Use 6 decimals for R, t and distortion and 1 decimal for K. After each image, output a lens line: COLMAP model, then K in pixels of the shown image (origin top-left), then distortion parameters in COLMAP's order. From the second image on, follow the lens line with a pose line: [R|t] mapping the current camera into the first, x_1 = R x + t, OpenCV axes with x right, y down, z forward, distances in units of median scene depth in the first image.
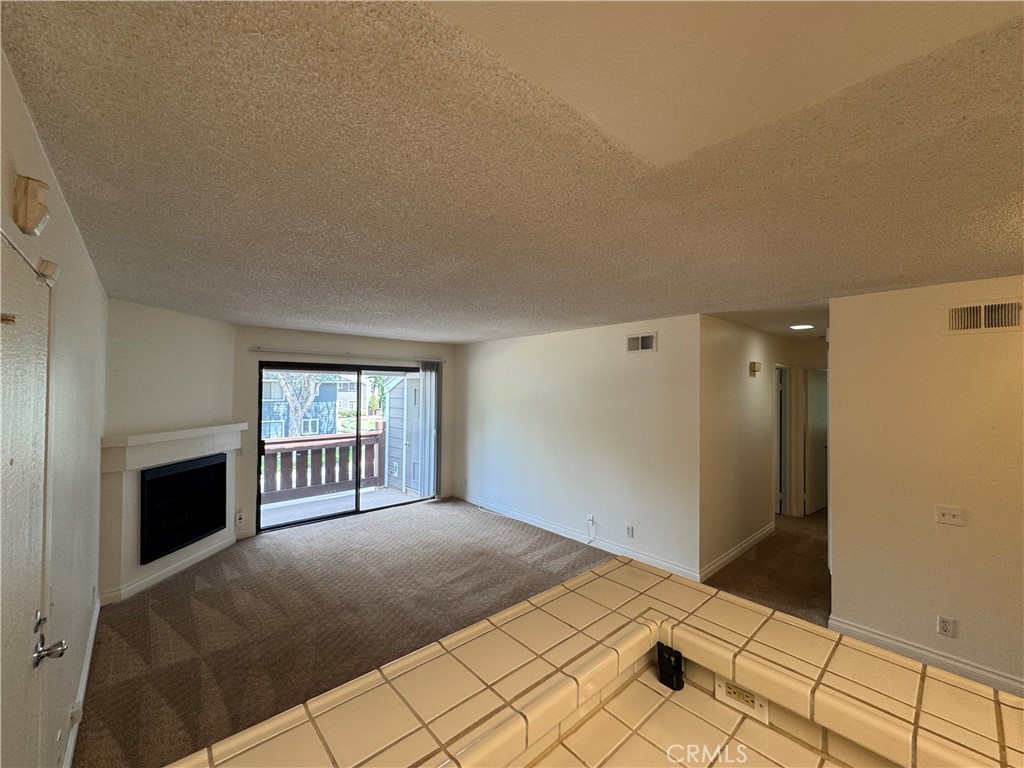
lens RADIAL K [[402.2, 0, 512.0], [0, 402.2, 384.0], [0, 0, 1]] dist [-0.001893, 0.000336]
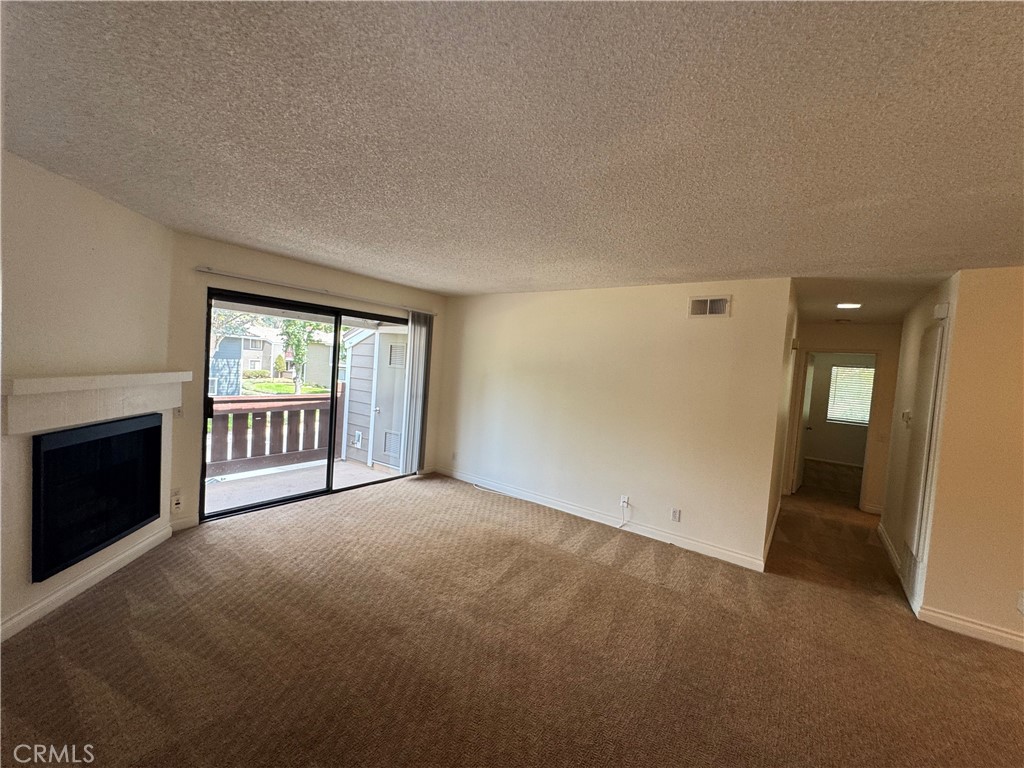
lens RADIAL K [[402.2, 0, 512.0], [0, 402.2, 384.0], [0, 0, 1]] dist [-0.001893, 0.000336]
pose [[0.978409, 0.051718, 0.200103, -0.230450], [-0.065178, 0.995991, 0.061265, 0.035179], [-0.196132, -0.072985, 0.977858, 0.179822]]
